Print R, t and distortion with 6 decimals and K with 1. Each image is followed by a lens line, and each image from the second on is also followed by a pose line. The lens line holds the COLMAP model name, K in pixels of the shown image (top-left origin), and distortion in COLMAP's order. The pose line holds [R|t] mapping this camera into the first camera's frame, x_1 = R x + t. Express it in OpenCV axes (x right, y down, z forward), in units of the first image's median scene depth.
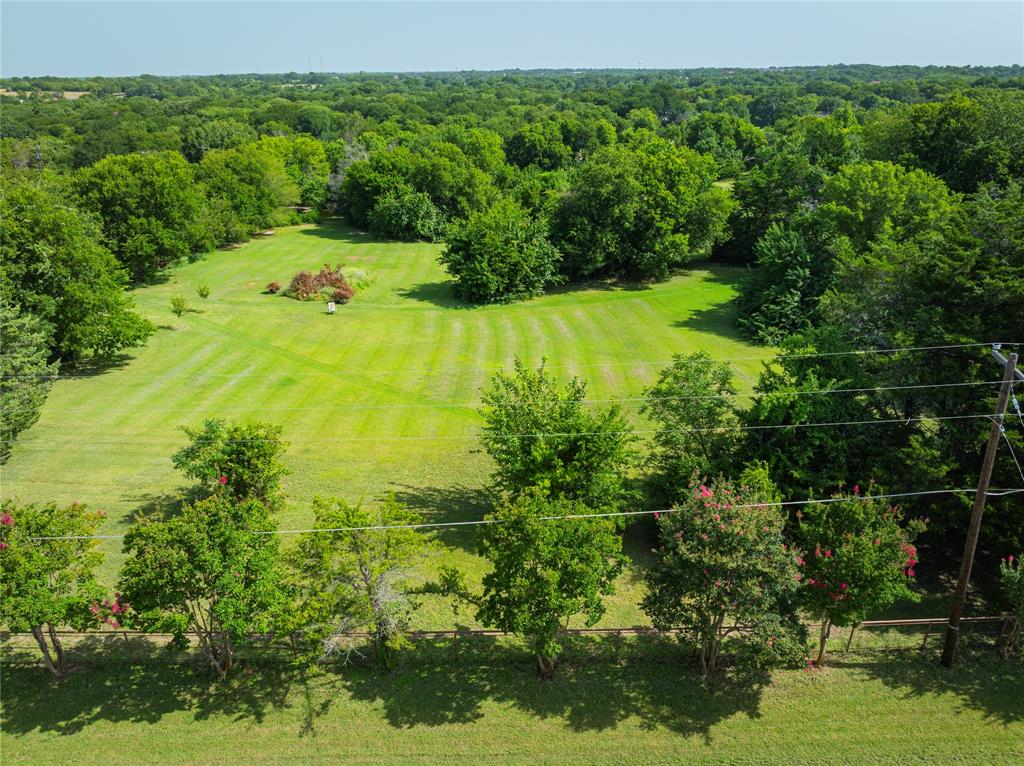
lens RADIAL K [[720.3, 0, 508.7], [0, 720.3, 383.4], [0, 0, 1]] dist [-0.031514, 0.019117]
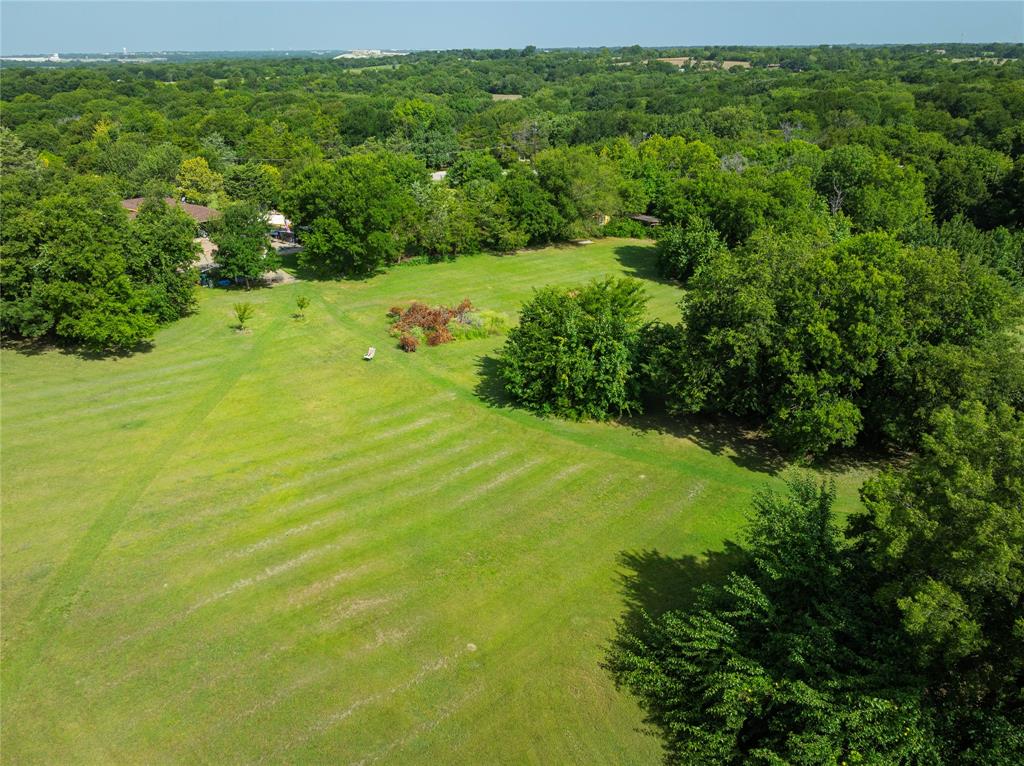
lens RADIAL K [[720.3, 0, 512.5], [0, 720.3, 375.2], [0, 0, 1]] dist [-0.031514, 0.019117]
pose [[0.661249, 0.311288, -0.682531, 0.465728], [-0.292789, 0.944774, 0.147231, -0.247961], [0.690669, 0.102481, 0.715873, 0.446316]]
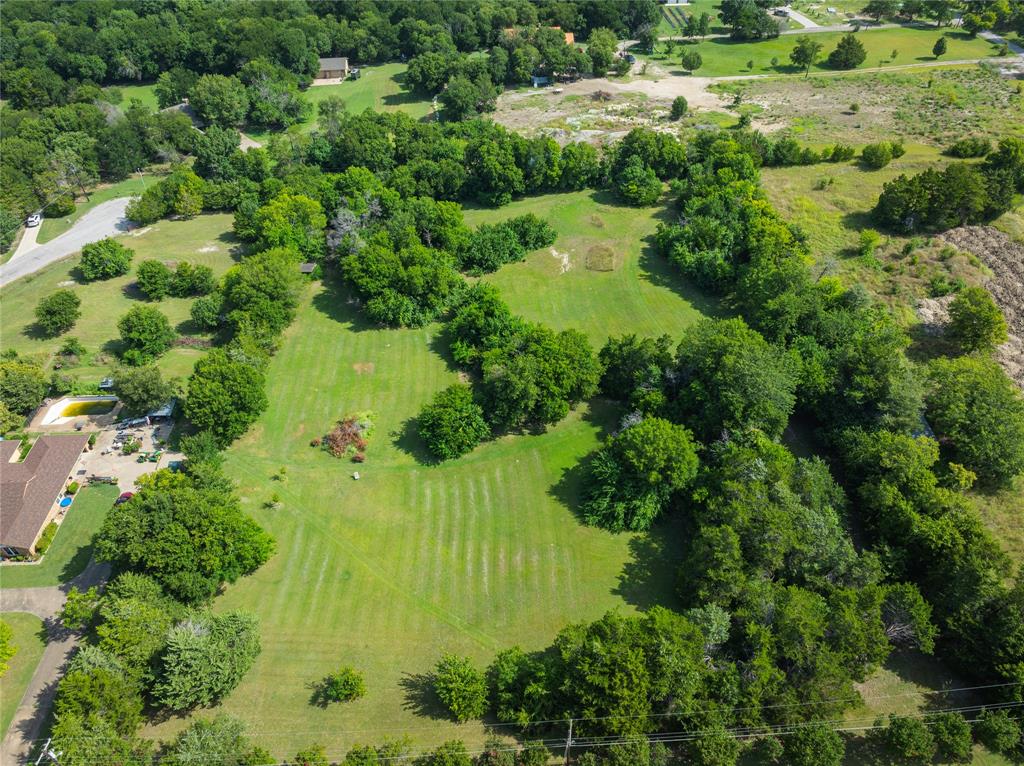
lens RADIAL K [[720.3, 0, 509.5], [0, 720.3, 381.4], [0, 0, 1]] dist [-0.031514, 0.019117]
pose [[0.999836, -0.009548, 0.015409, 0.095193], [0.003796, 0.941475, 0.337060, -0.849930], [-0.017725, -0.336946, 0.941357, -0.541137]]
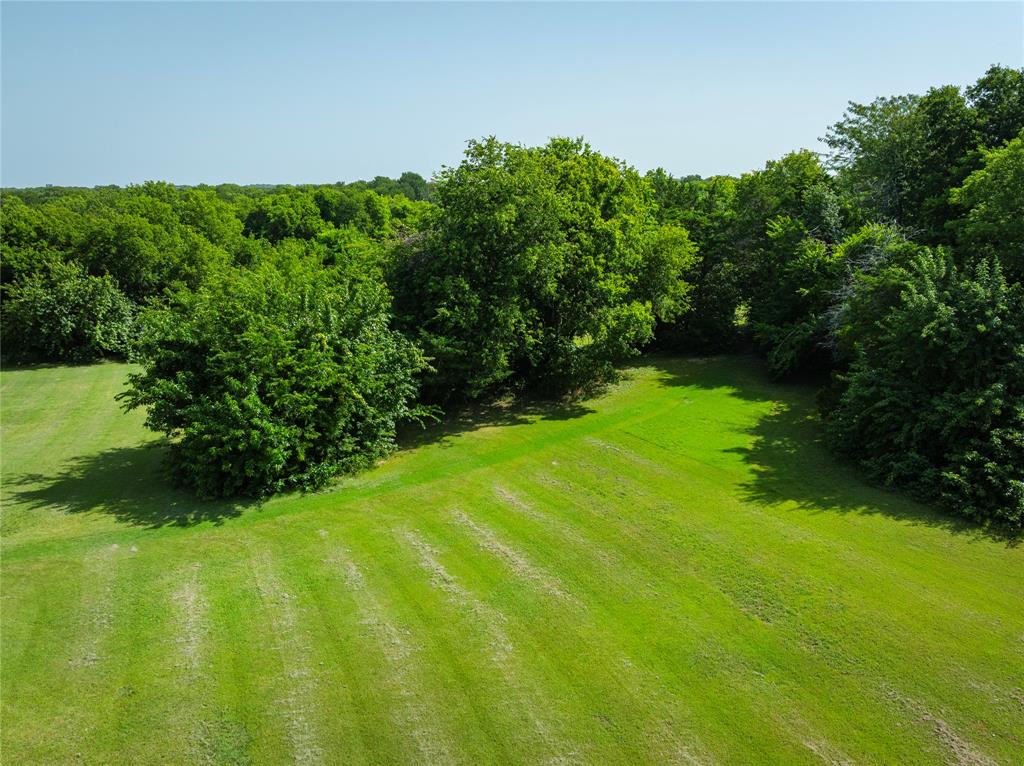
lens RADIAL K [[720.3, 0, 511.8], [0, 720.3, 385.0], [0, 0, 1]] dist [-0.031514, 0.019117]
pose [[0.932066, -0.093848, 0.349922, -0.036097], [0.143291, 0.982603, -0.118144, -0.104104], [-0.332747, 0.160259, 0.929299, 0.576817]]
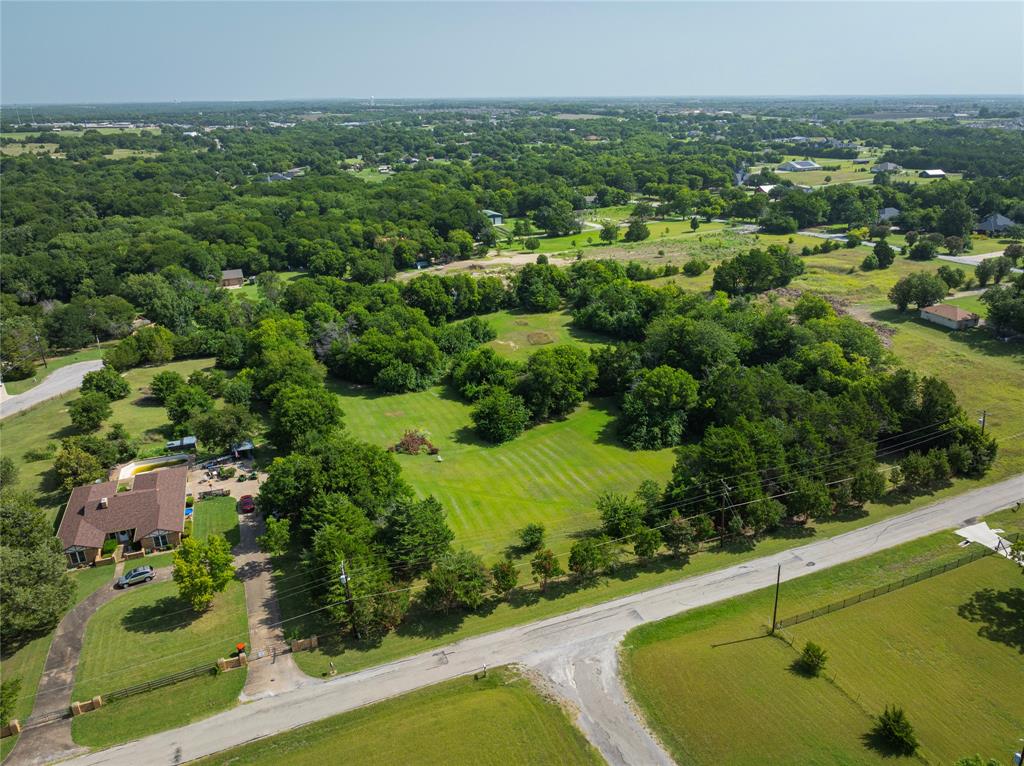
lens RADIAL K [[720.3, 0, 511.6], [0, 720.3, 387.3], [0, 0, 1]] dist [-0.031514, 0.019117]
pose [[0.937365, -0.130510, 0.322976, -0.647928], [0.138682, 0.990334, -0.002313, -0.255878], [-0.319553, 0.046959, 0.946404, -0.961362]]
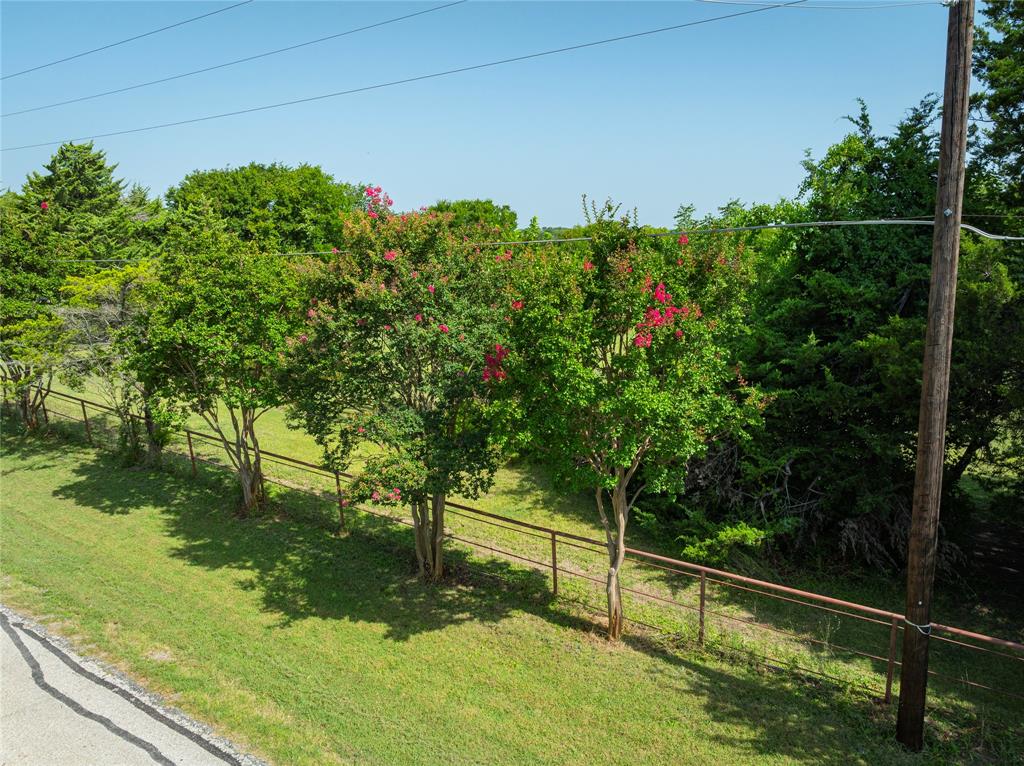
lens RADIAL K [[720.3, 0, 513.3], [0, 720.3, 382.0], [0, 0, 1]] dist [-0.031514, 0.019117]
pose [[0.820721, 0.126115, -0.557236, 0.206649], [-0.232251, 0.964755, -0.123722, 0.099791], [0.521993, 0.230960, 0.821085, 0.172157]]
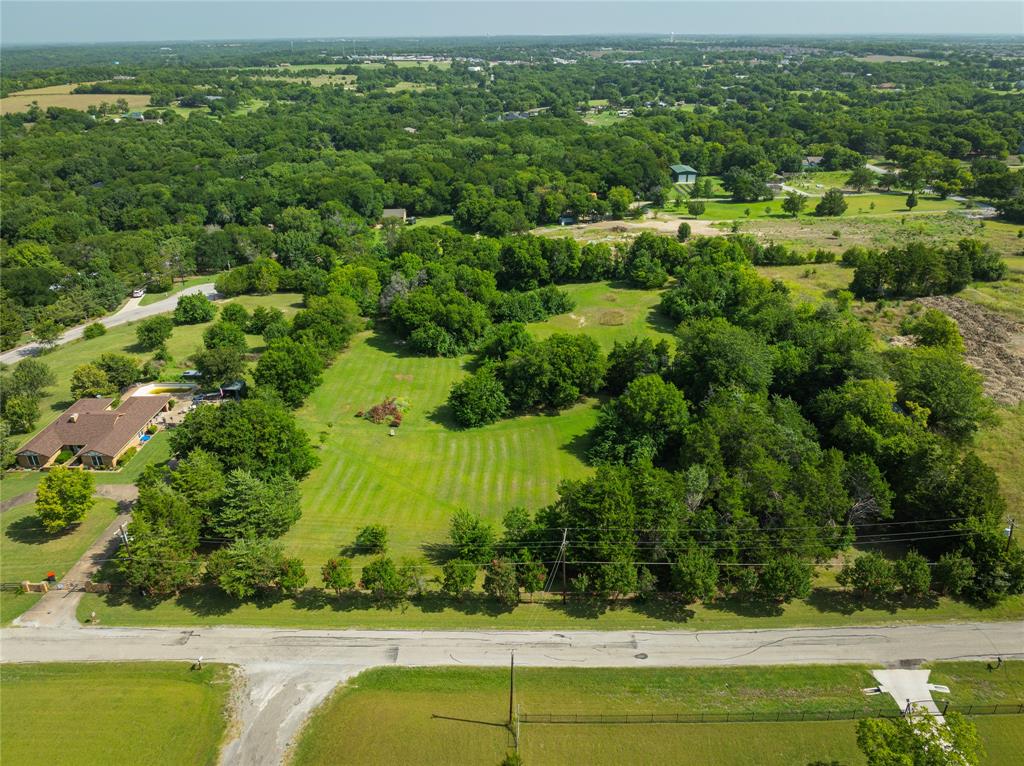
lens RADIAL K [[720.3, 0, 509.5], [0, 720.3, 382.1], [0, 0, 1]] dist [-0.031514, 0.019117]
pose [[0.999244, 0.017562, -0.034693, 0.140366], [-0.015984, 0.998847, 0.045268, -0.321265], [0.035448, -0.044679, 0.998372, -0.936028]]
